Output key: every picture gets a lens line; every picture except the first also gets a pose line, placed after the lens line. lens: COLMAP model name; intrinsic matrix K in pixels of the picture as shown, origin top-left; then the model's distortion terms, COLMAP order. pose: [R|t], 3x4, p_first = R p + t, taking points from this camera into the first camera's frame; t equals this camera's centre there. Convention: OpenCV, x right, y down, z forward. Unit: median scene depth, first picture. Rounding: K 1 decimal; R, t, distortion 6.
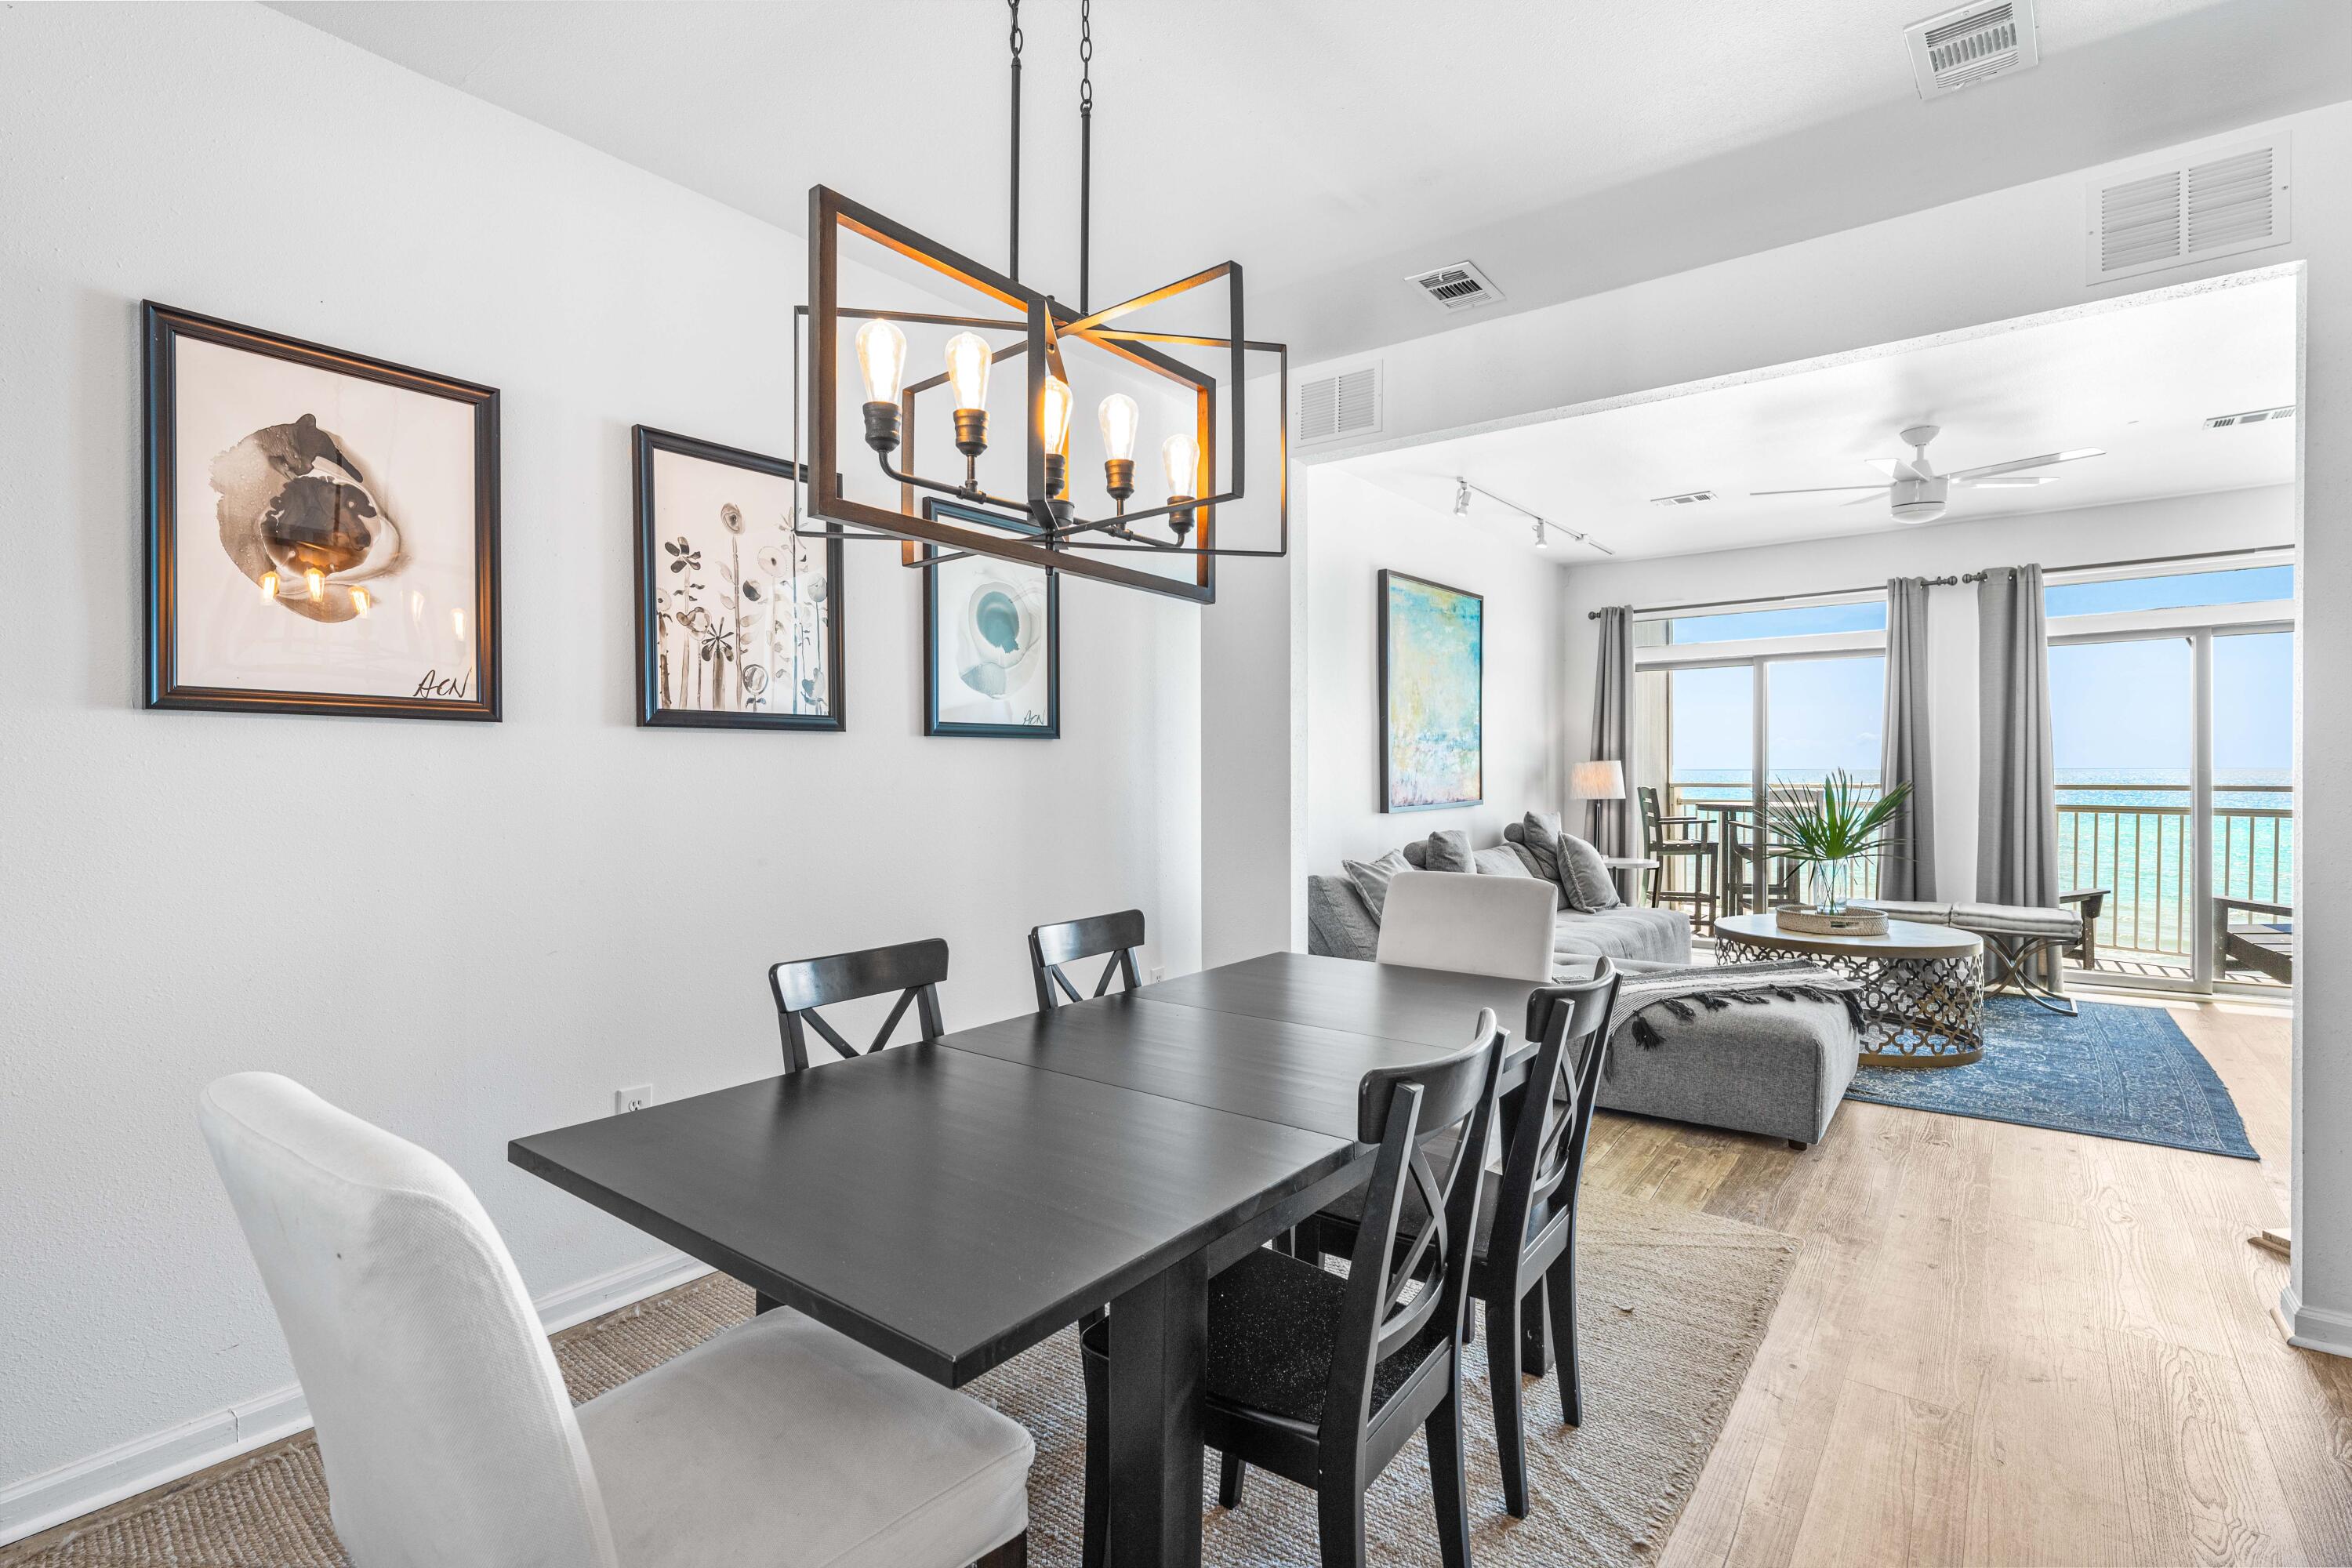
lens RADIAL K [[1107.8, 0, 1171.5], [0, 1107.8, 781.8], [0, 0, 1]] dist [0.000427, -0.000434]
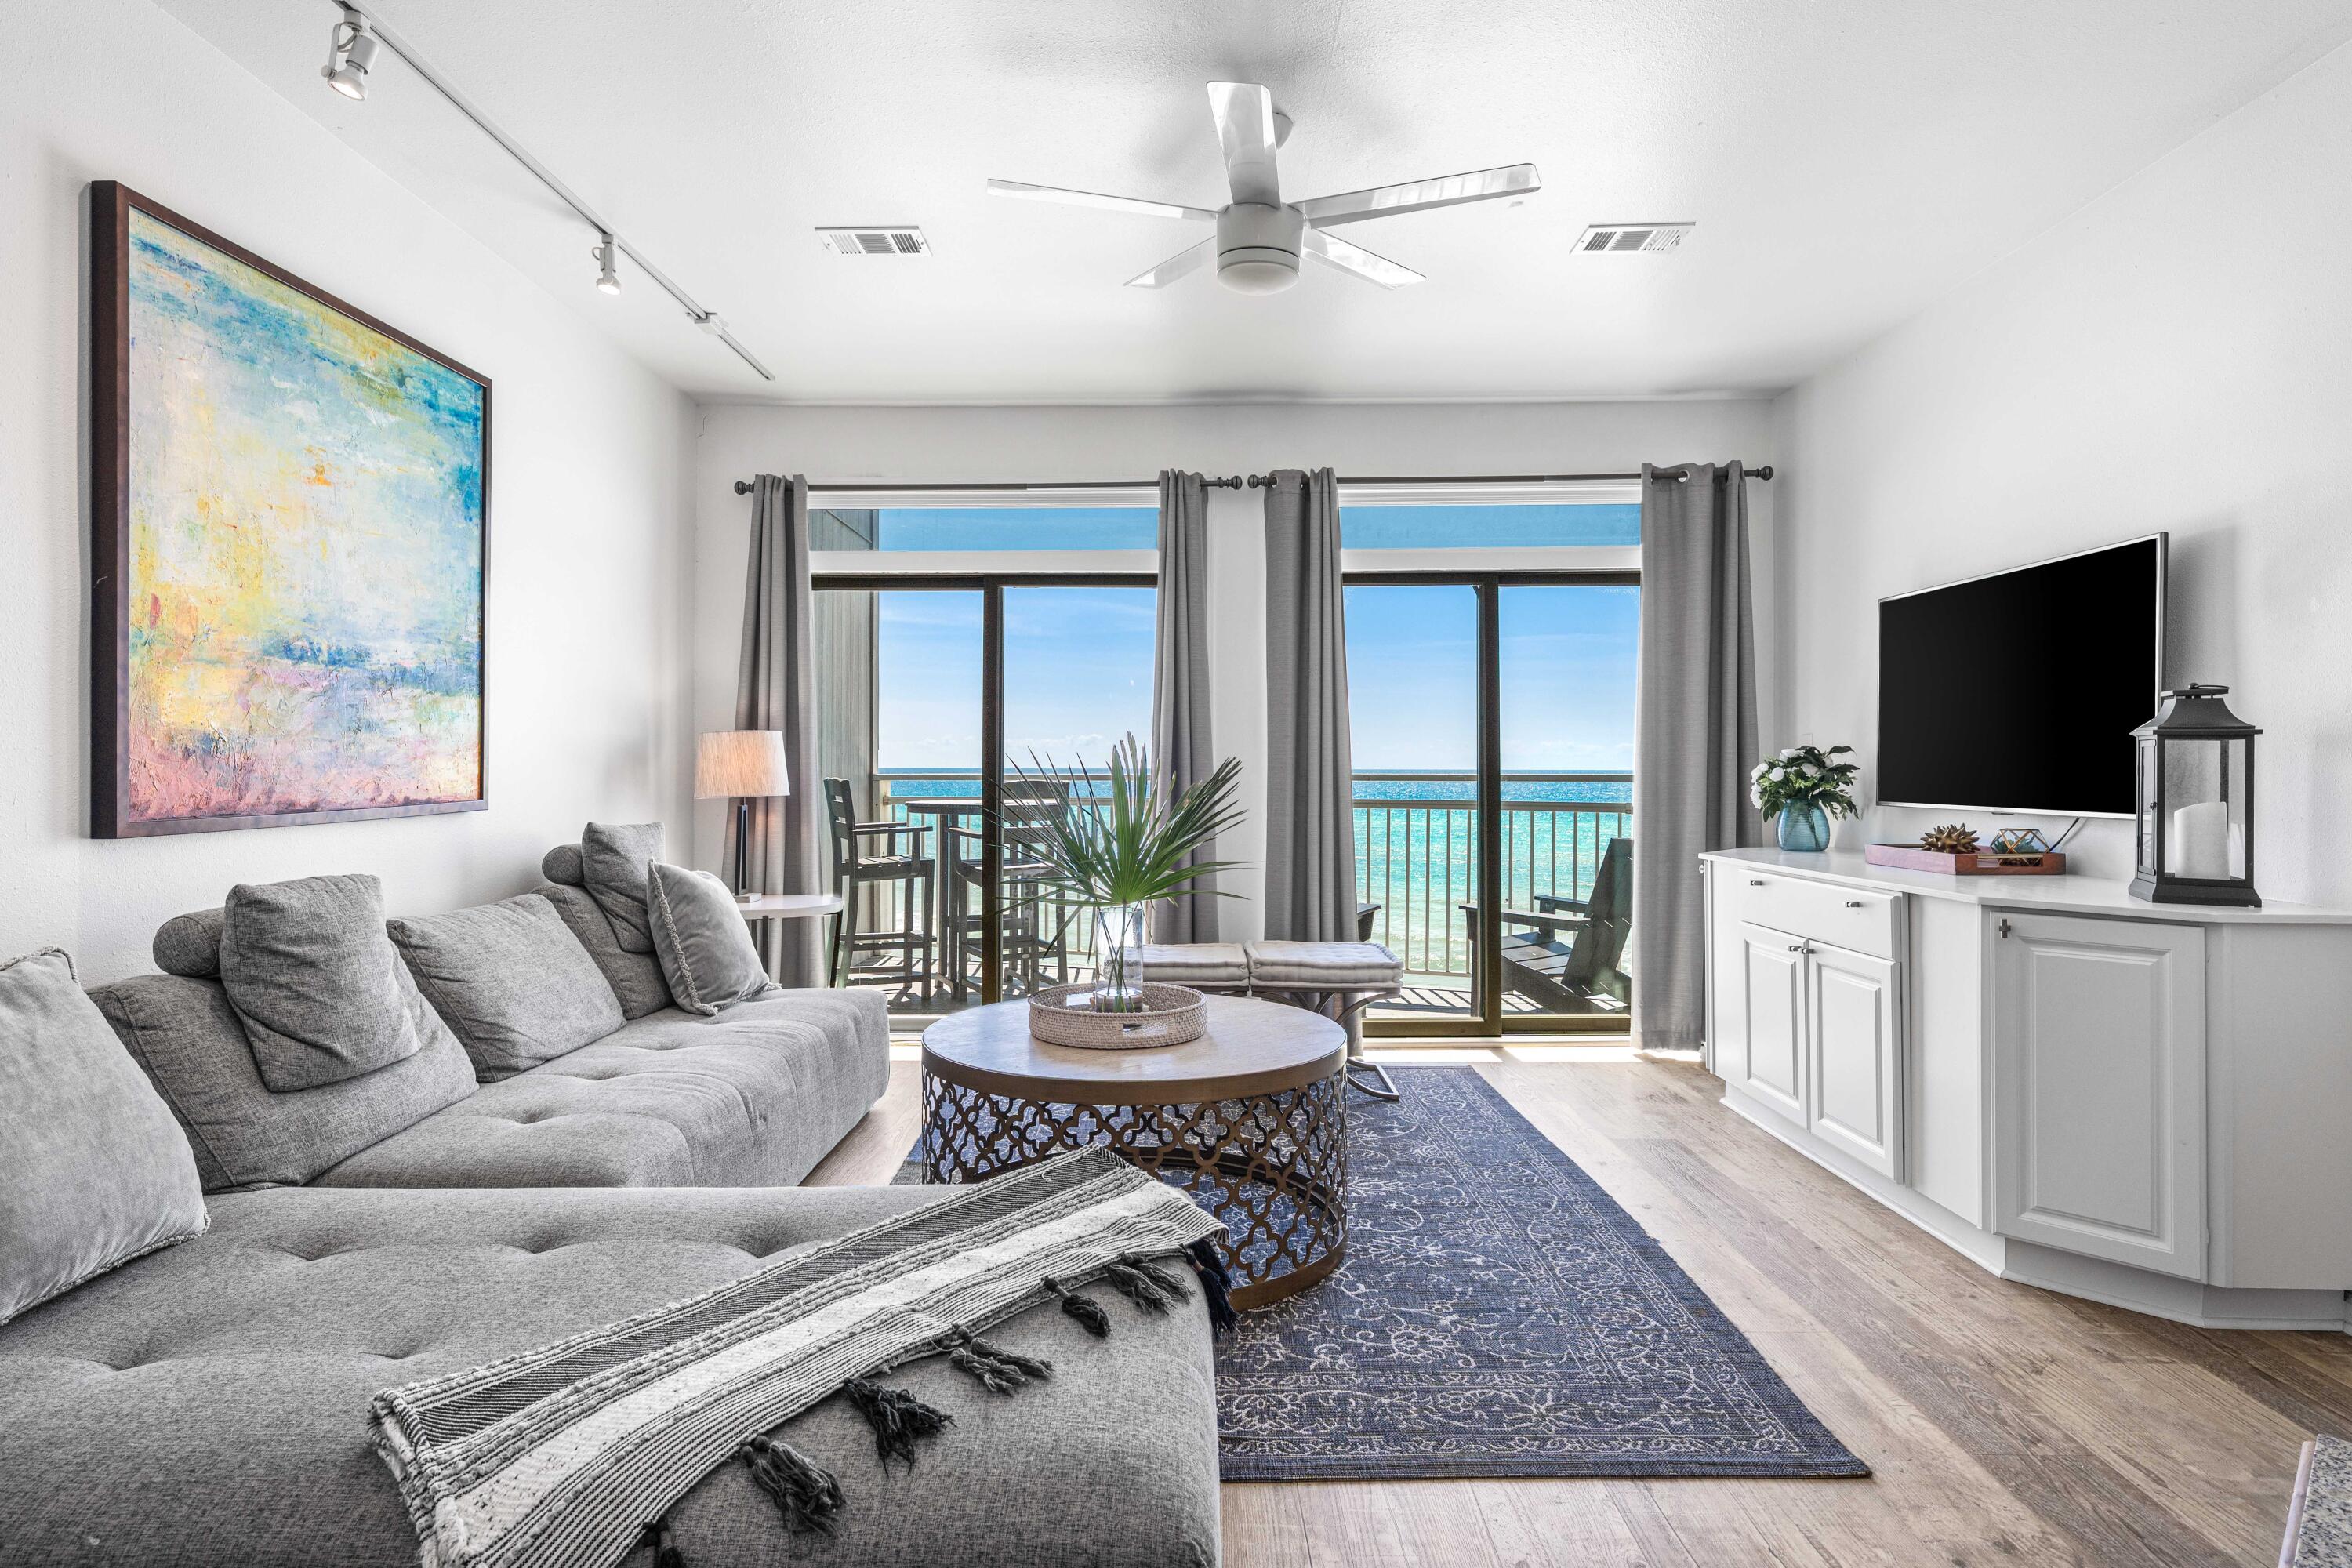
lens RADIAL K [[1231.0, 0, 1155.7], [0, 1231.0, 756.8], [0, 0, 1]] dist [0.002528, 0.001289]
pose [[0.807150, 0.010434, 0.590254, 0.198343], [0.001342, 0.999809, -0.019510, 0.008185], [-0.590344, 0.016540, 0.806982, 0.392614]]
